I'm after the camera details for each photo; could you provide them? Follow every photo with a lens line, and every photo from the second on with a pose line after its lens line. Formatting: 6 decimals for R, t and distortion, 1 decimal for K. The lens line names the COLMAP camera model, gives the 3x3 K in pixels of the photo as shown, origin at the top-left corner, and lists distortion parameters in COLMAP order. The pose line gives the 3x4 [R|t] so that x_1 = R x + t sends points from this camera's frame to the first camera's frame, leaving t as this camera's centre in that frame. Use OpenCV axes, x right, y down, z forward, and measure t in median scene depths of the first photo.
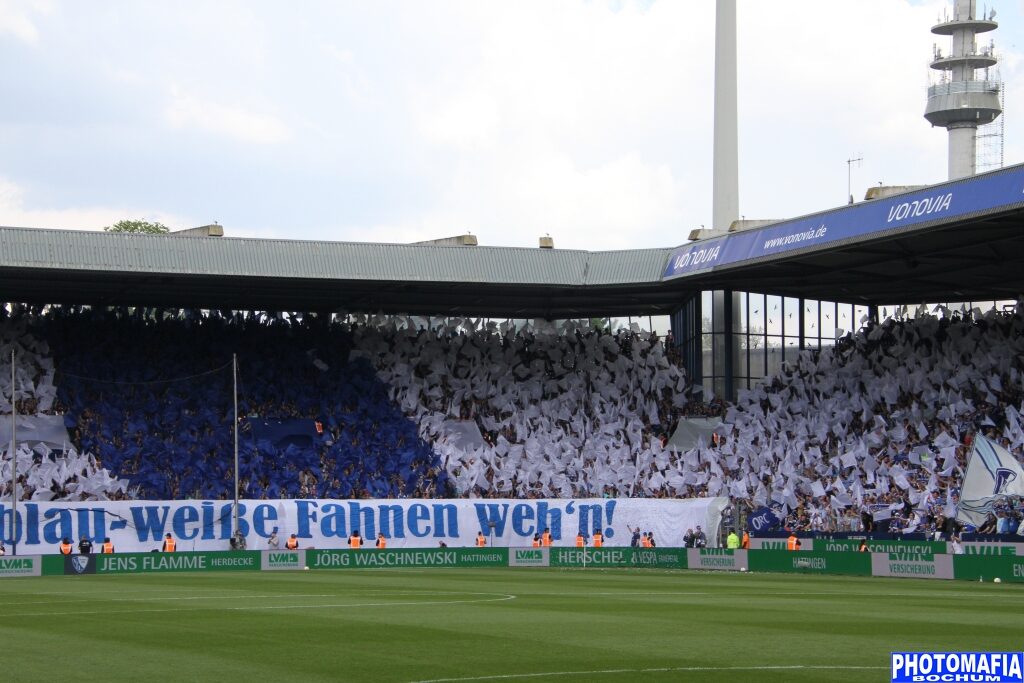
lens RADIAL K [[2721.1, 0, 511.1], [0, 2721.1, 376.7], [0, 0, 1]] dist [0.823860, 1.713786]
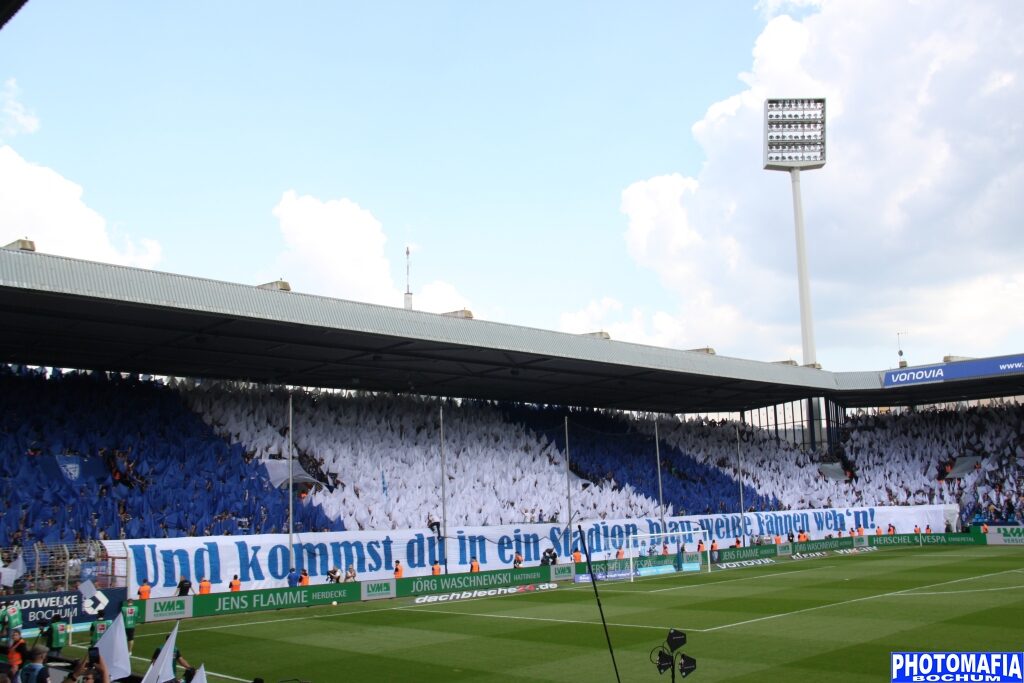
lens RADIAL K [[1011.5, 0, 524.2], [0, 1011.5, 361.2], [0, 0, 1]] dist [-0.059703, 0.007417]
pose [[0.909560, 0.035181, 0.414080, -0.462958], [0.004015, 0.995620, -0.093408, 0.009700], [-0.415553, 0.086623, 0.905435, 0.490580]]
